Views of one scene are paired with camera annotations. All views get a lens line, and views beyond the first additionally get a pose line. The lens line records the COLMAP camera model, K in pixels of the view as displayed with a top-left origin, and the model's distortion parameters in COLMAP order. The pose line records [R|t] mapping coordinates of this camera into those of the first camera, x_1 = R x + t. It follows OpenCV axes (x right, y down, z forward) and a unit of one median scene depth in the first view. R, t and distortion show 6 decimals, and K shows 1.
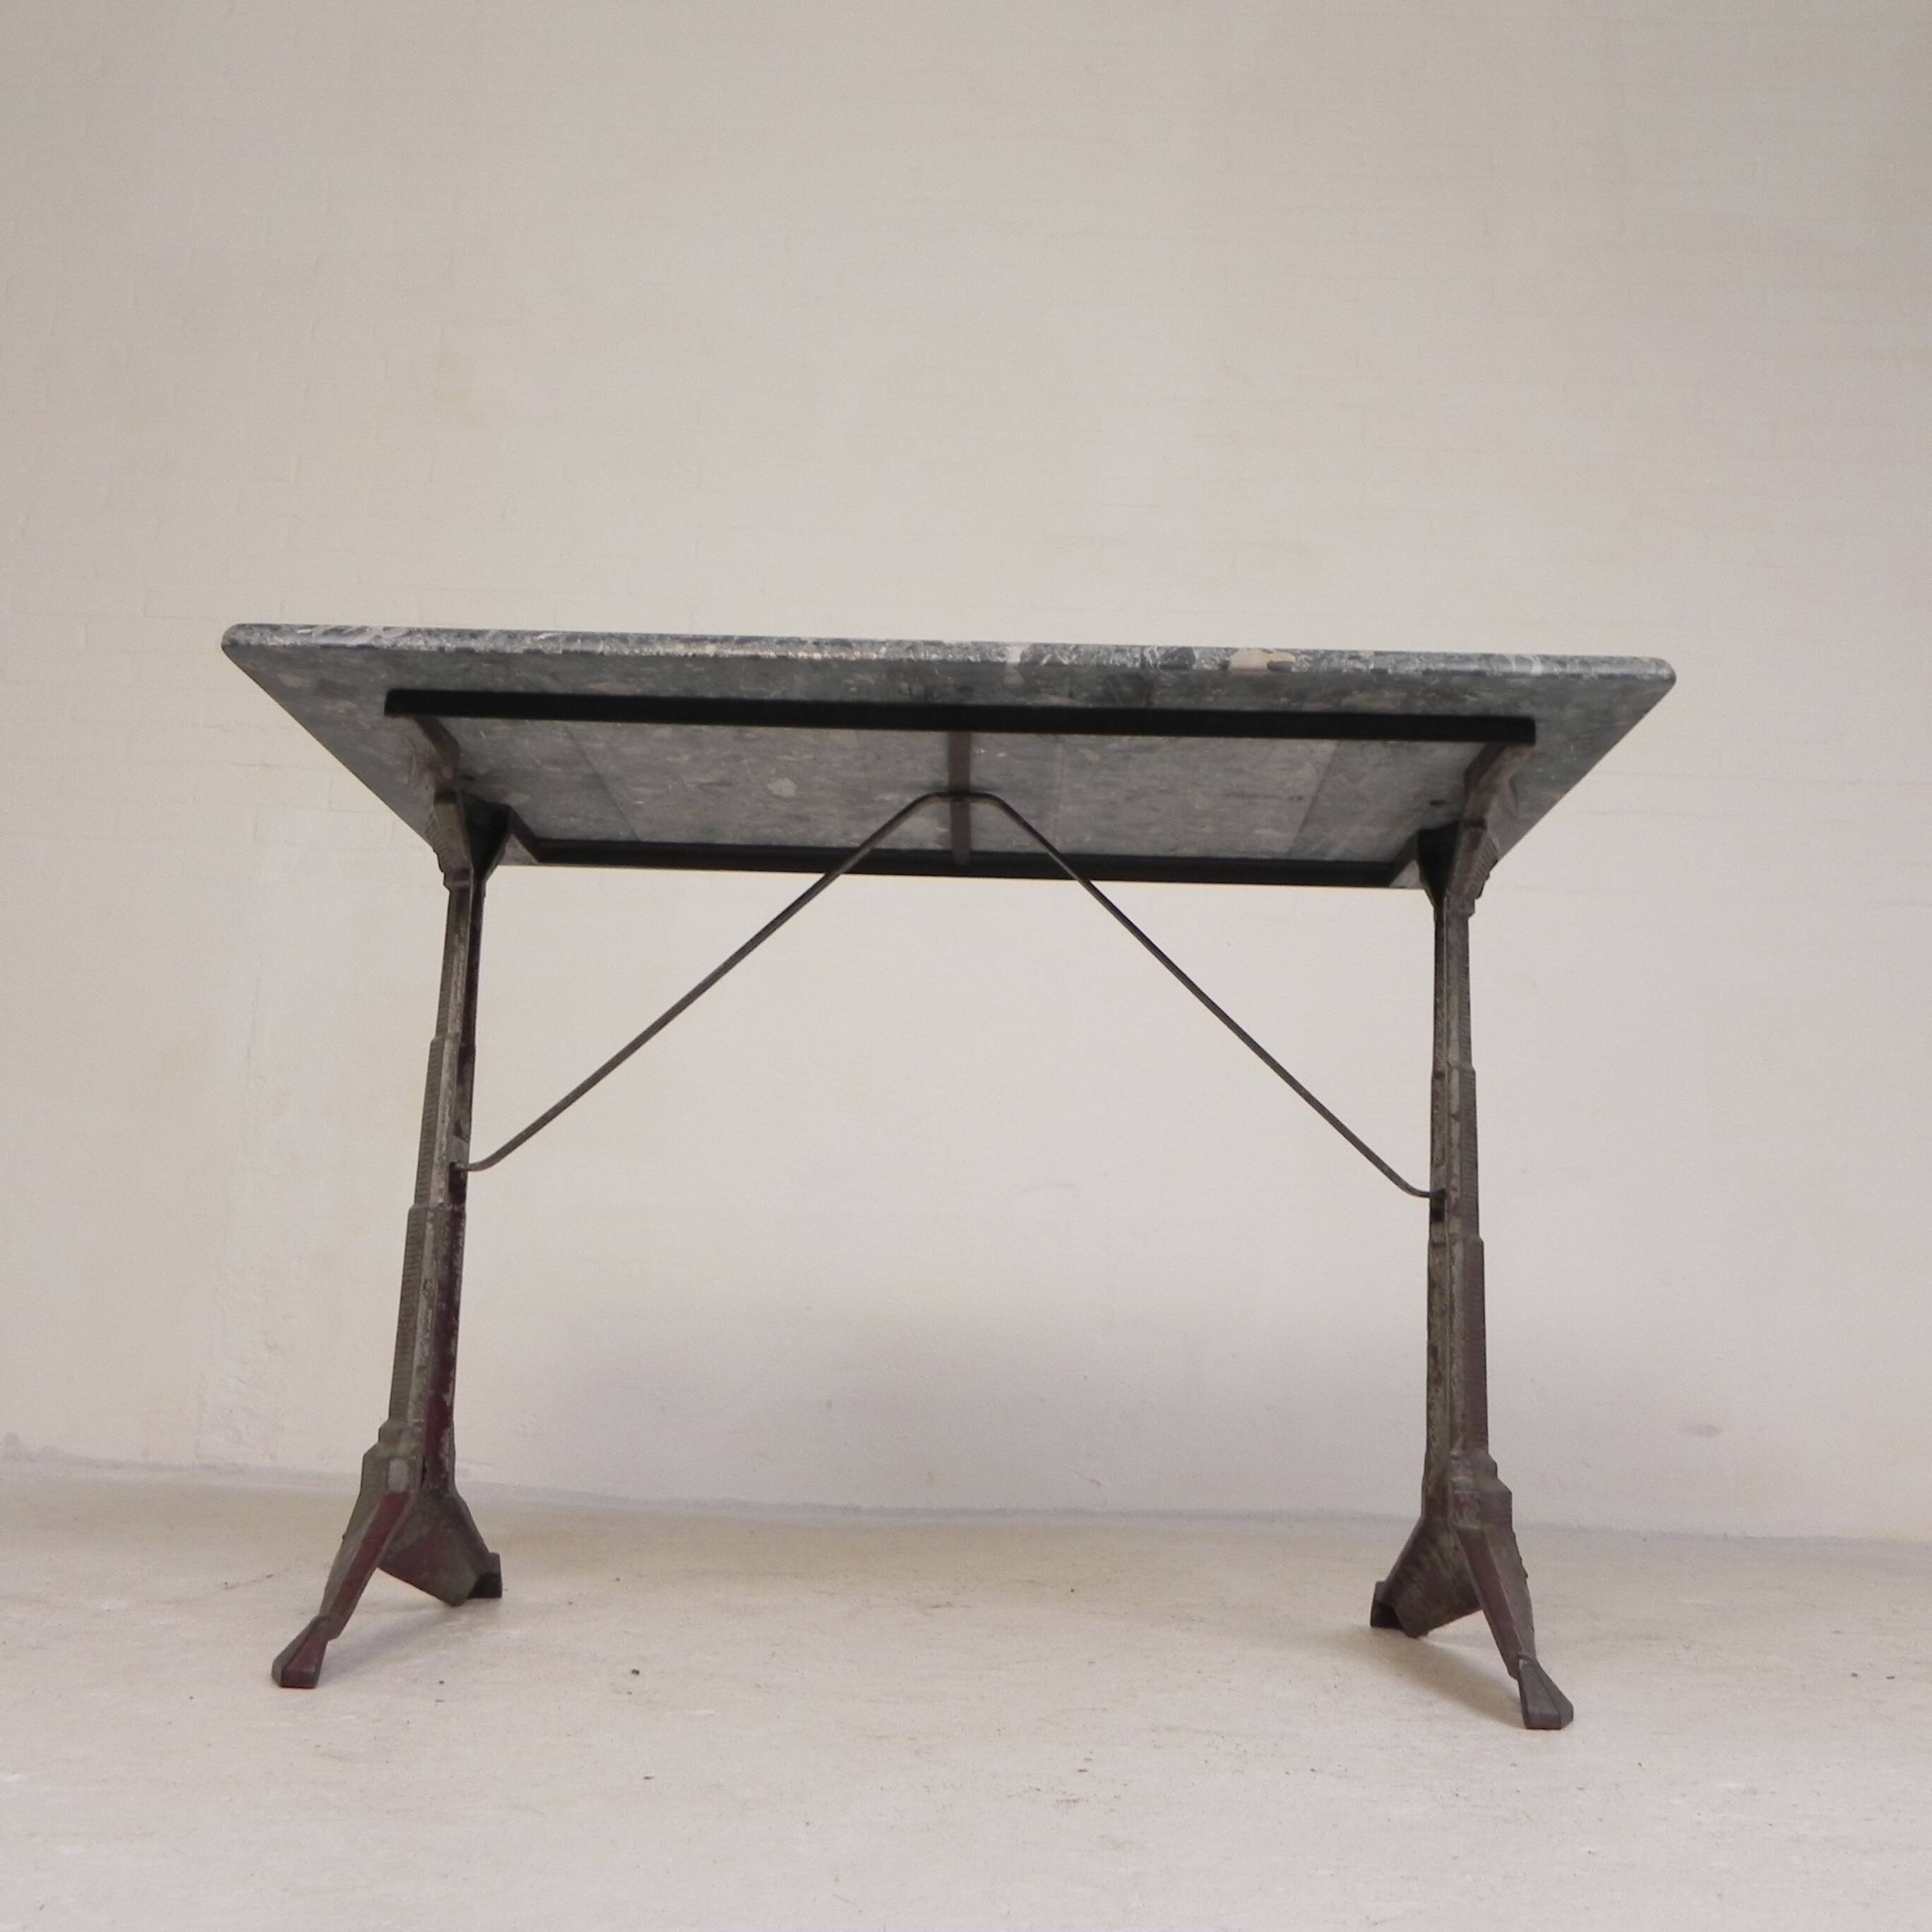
lens RADIAL K [[1953.3, 0, 956.5], [0, 1953.3, 951.7], [0, 0, 1]] dist [-0.010681, 0.000000]
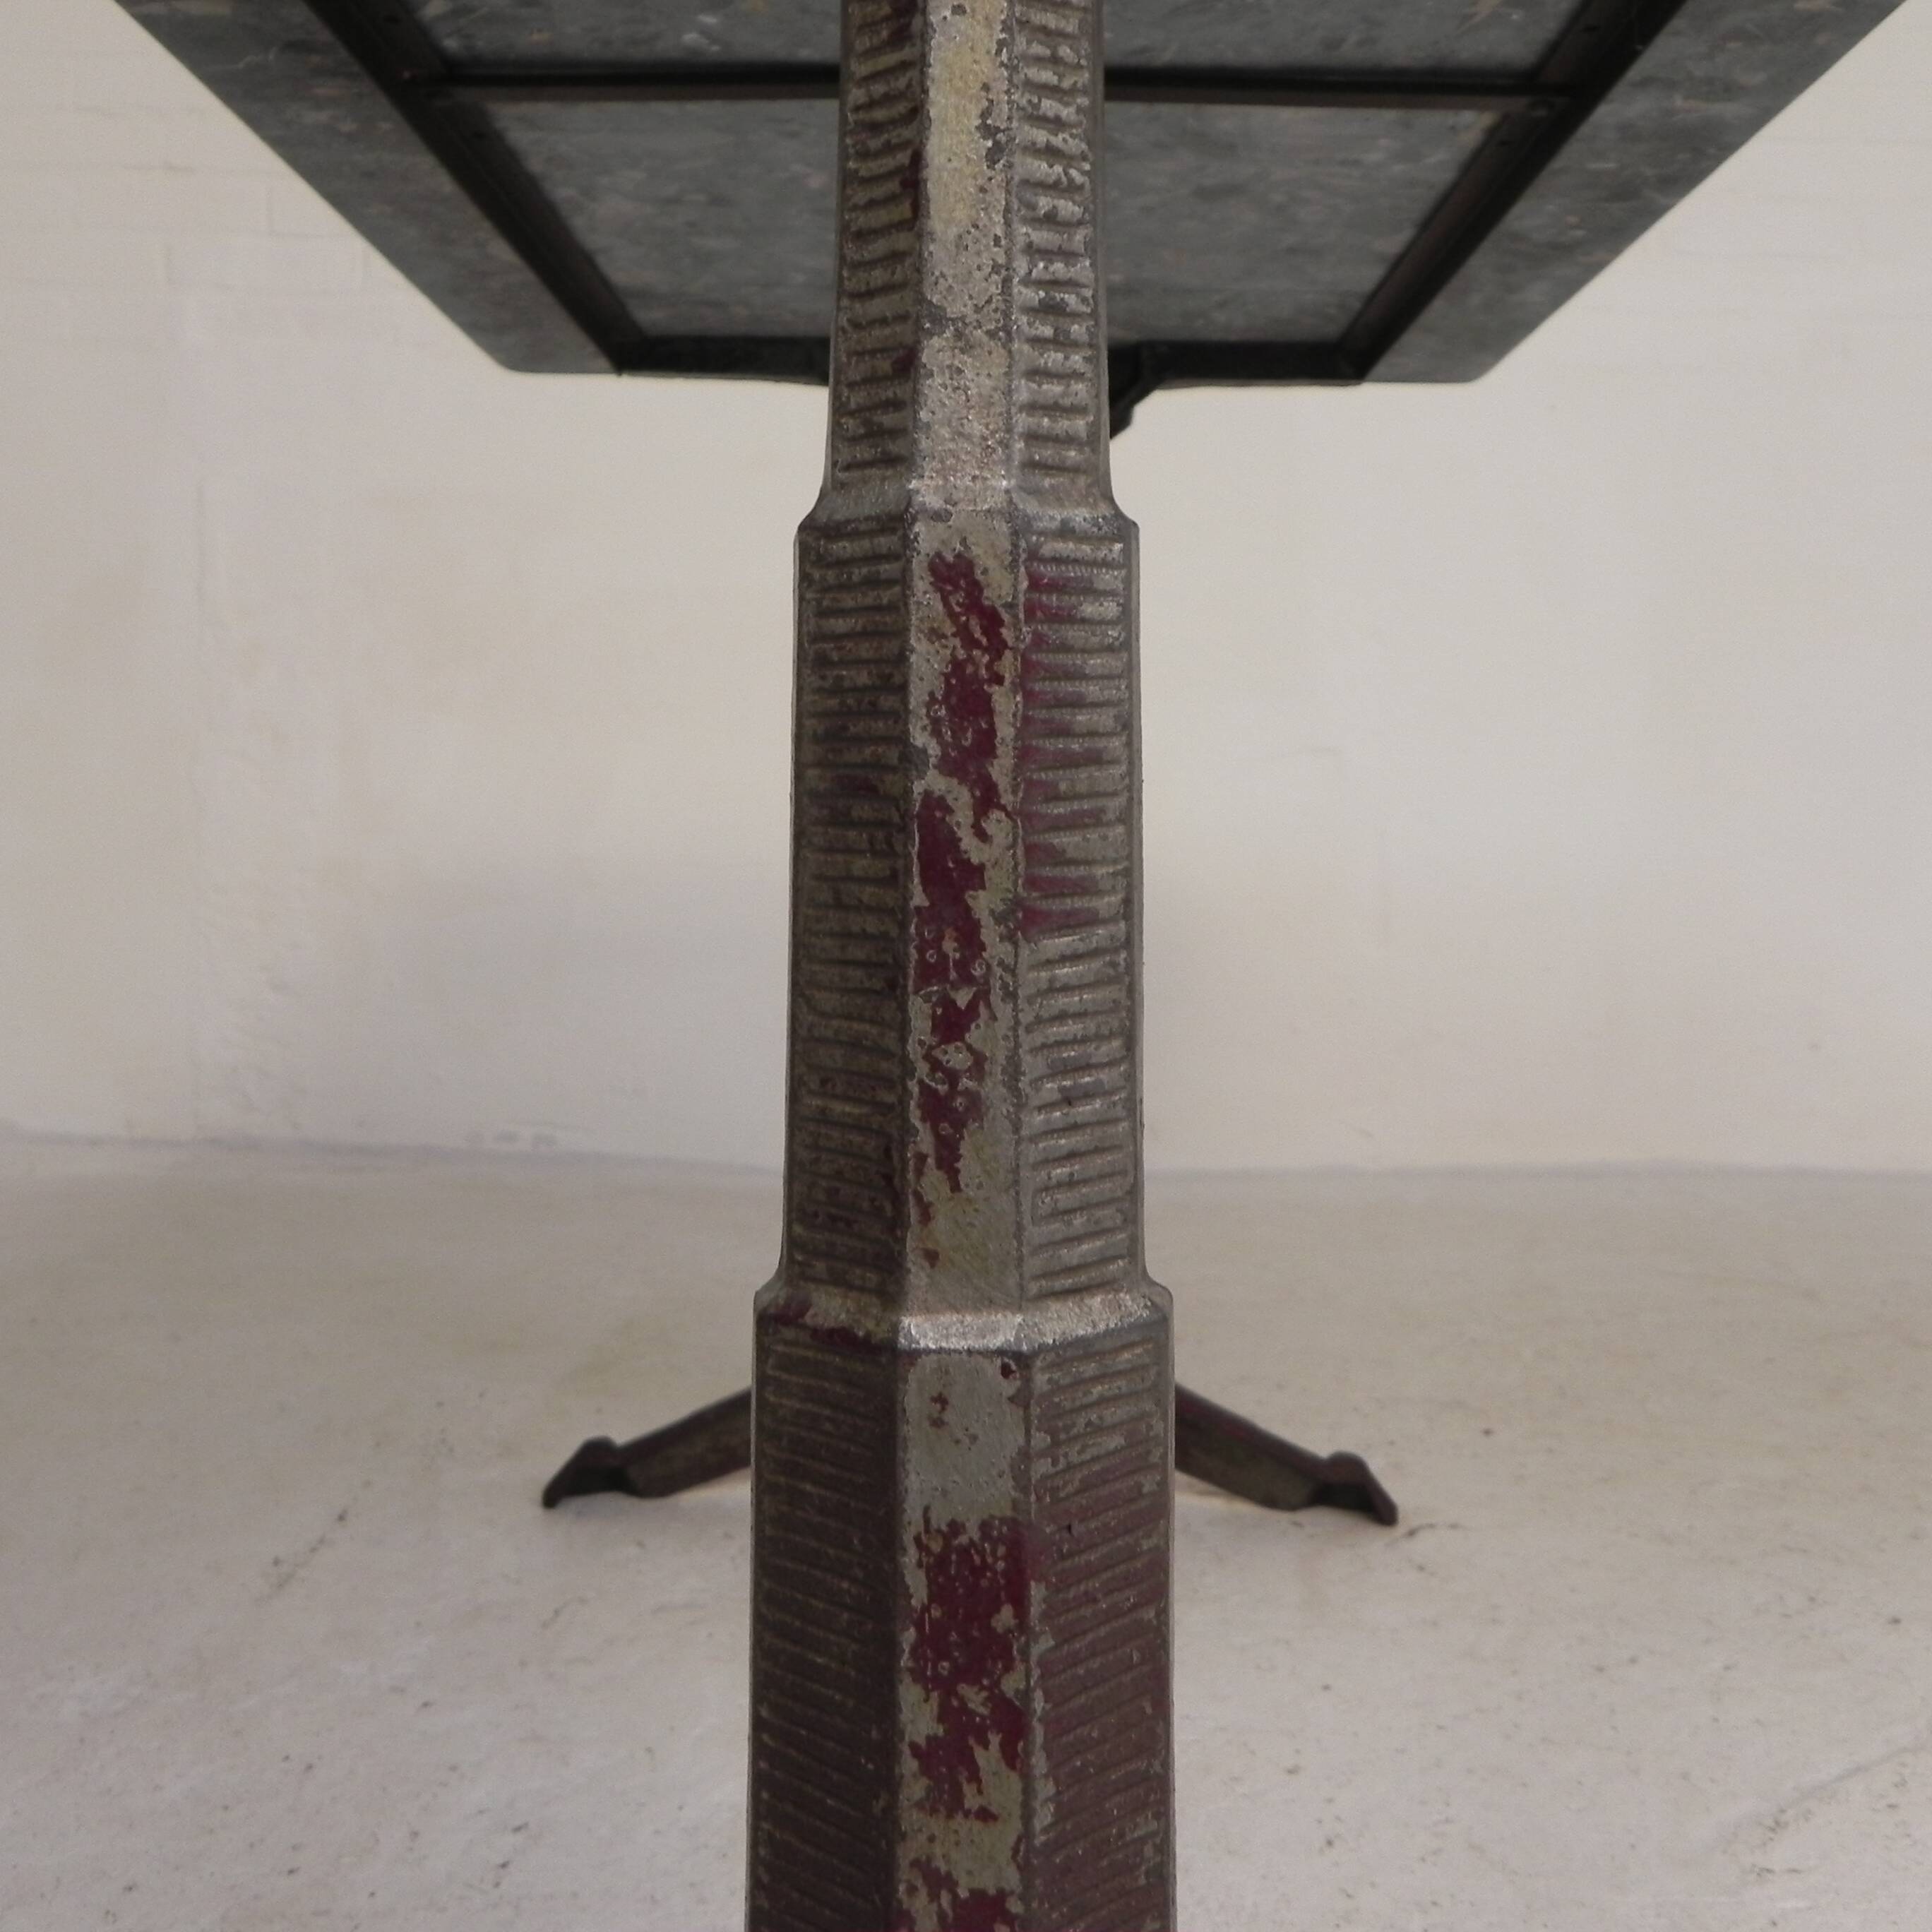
lens RADIAL K [[1953.3, 0, 960.6], [0, 1953.3, 955.9], [0, 0, 1]] dist [-0.010681, 0.000000]
pose [[0.999608, -0.024442, 0.013632, -0.185634], [0.019769, 0.961446, 0.274284, -0.021950], [-0.019811, -0.273907, 0.961552, 0.520820]]
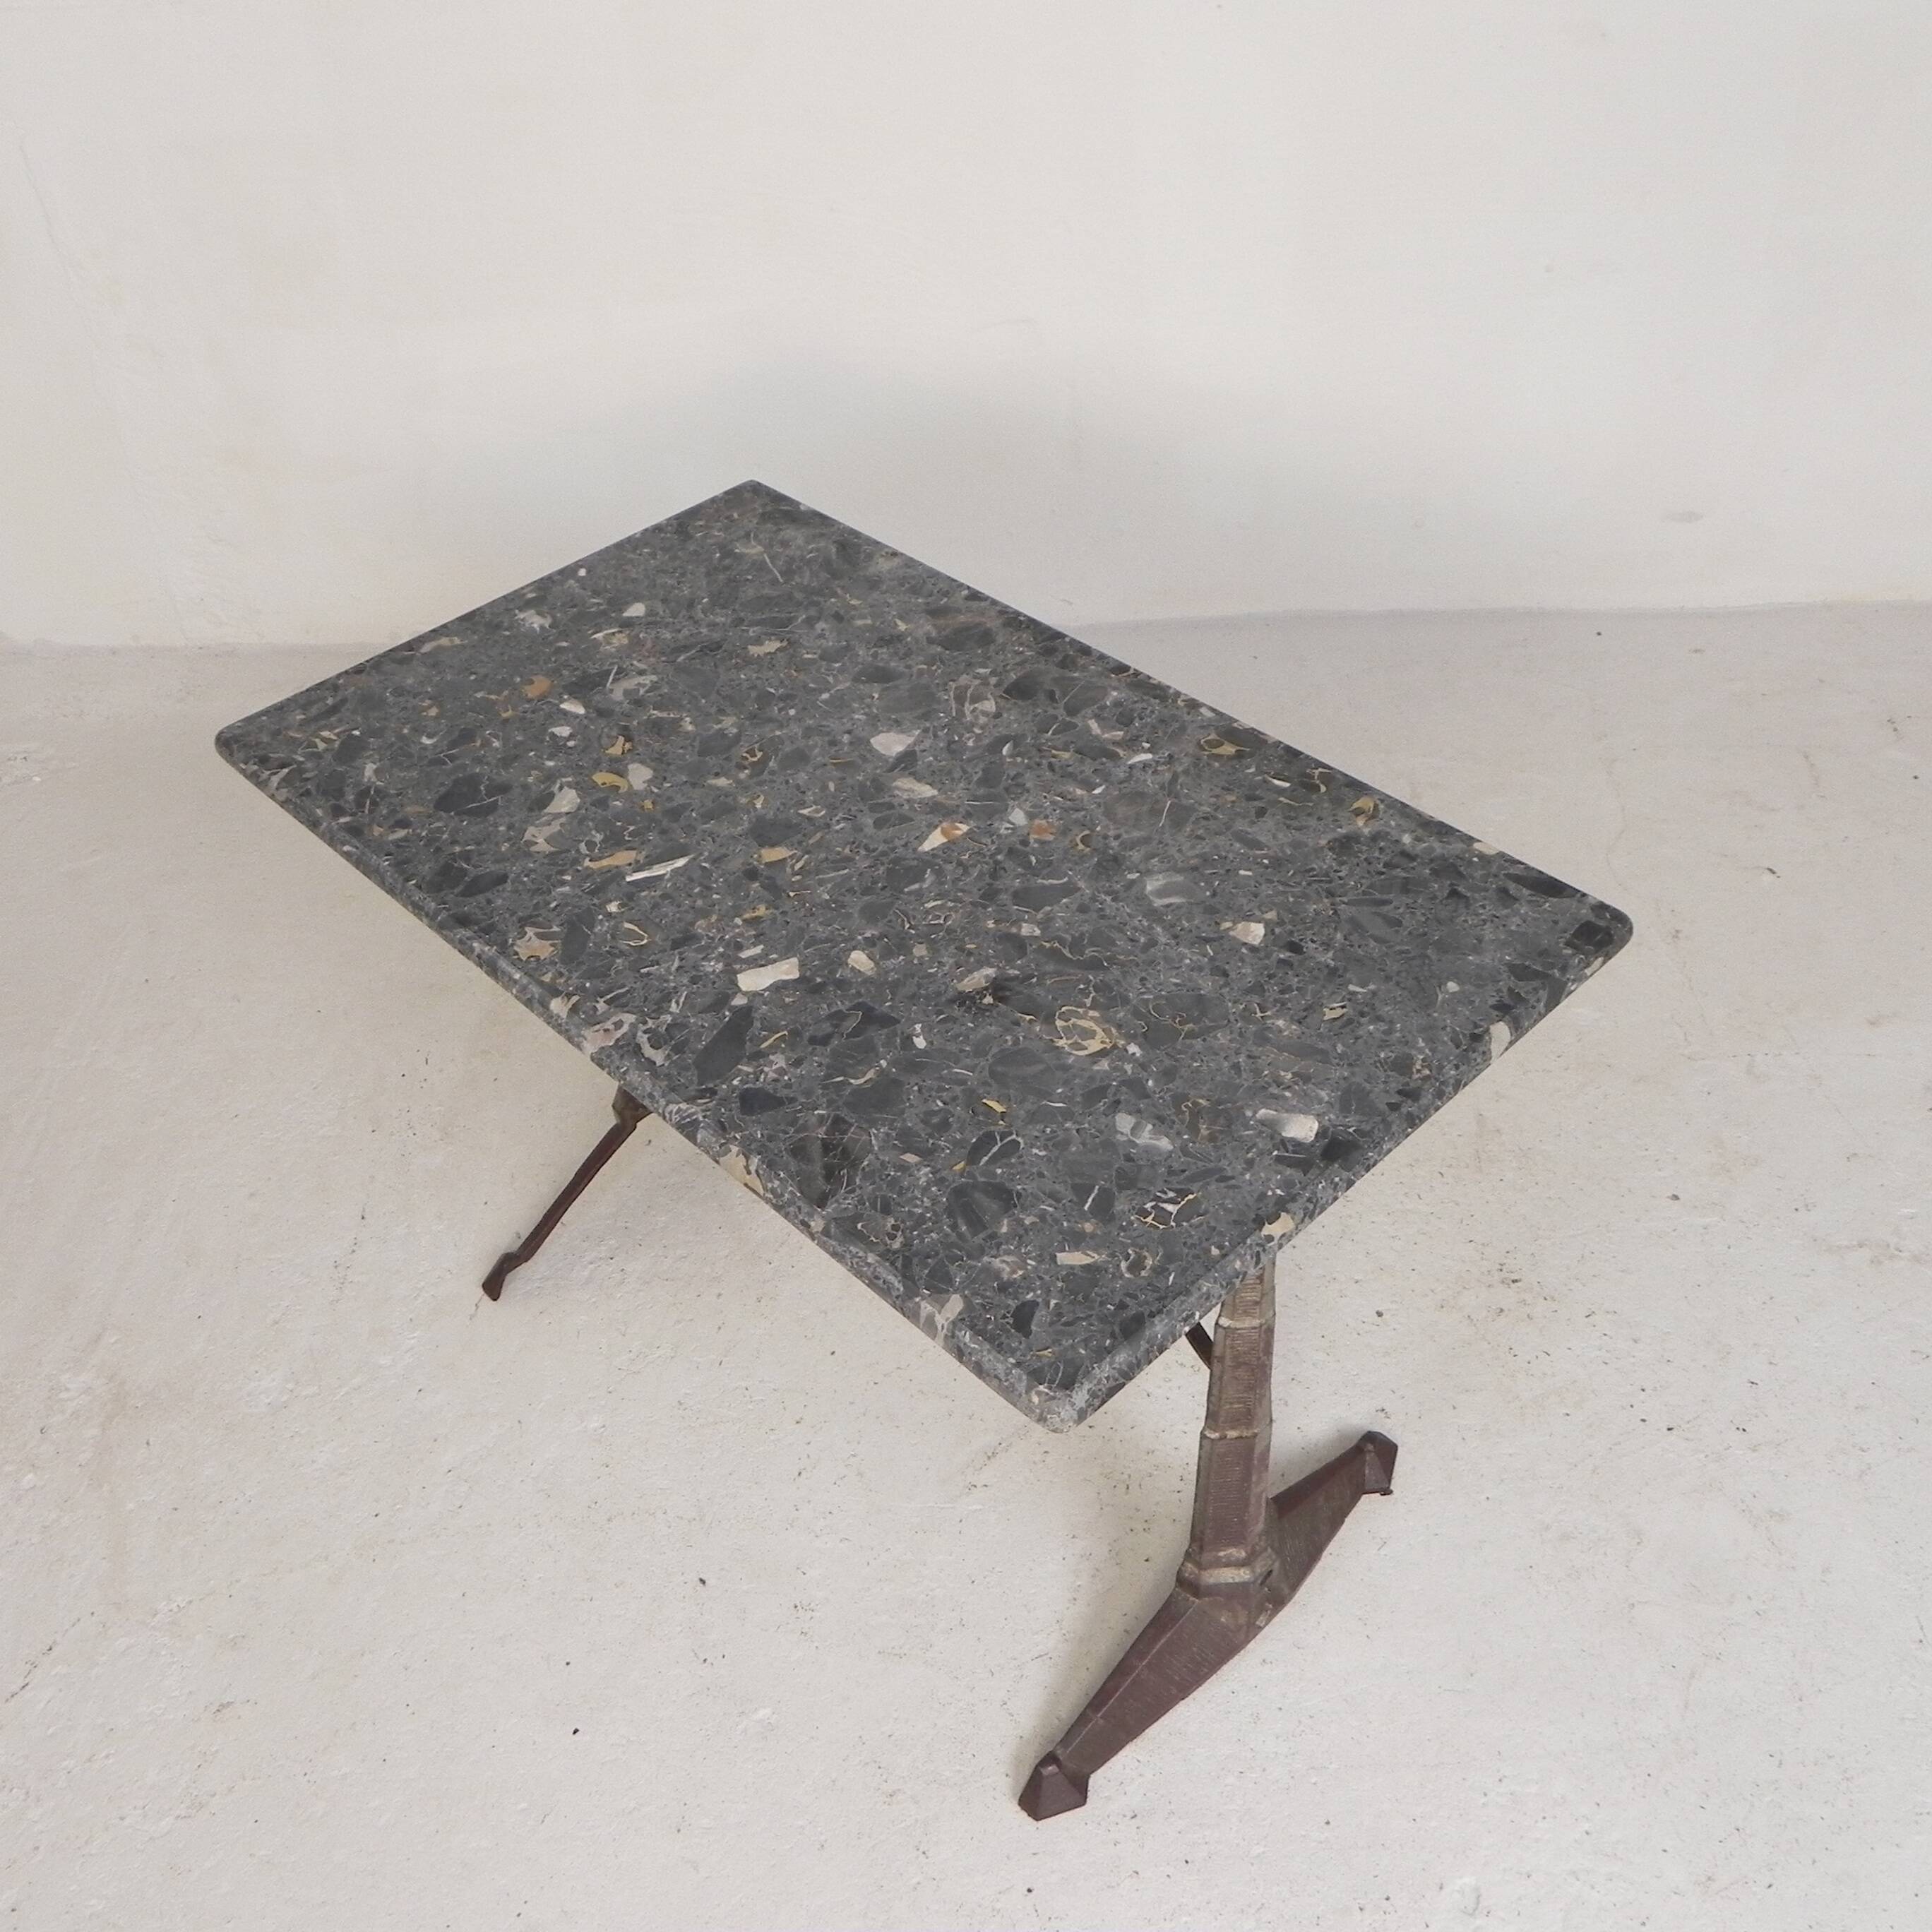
lens RADIAL K [[1953.3, 0, 961.6], [0, 1953.3, 962.2], [0, 0, 1]] dist [-0.010681, 0.000000]
pose [[0.996739, -0.069406, -0.041159, 0.084623], [0.074235, 0.588770, 0.804885, -0.822913], [-0.031631, -0.805316, 0.592002, 0.474133]]
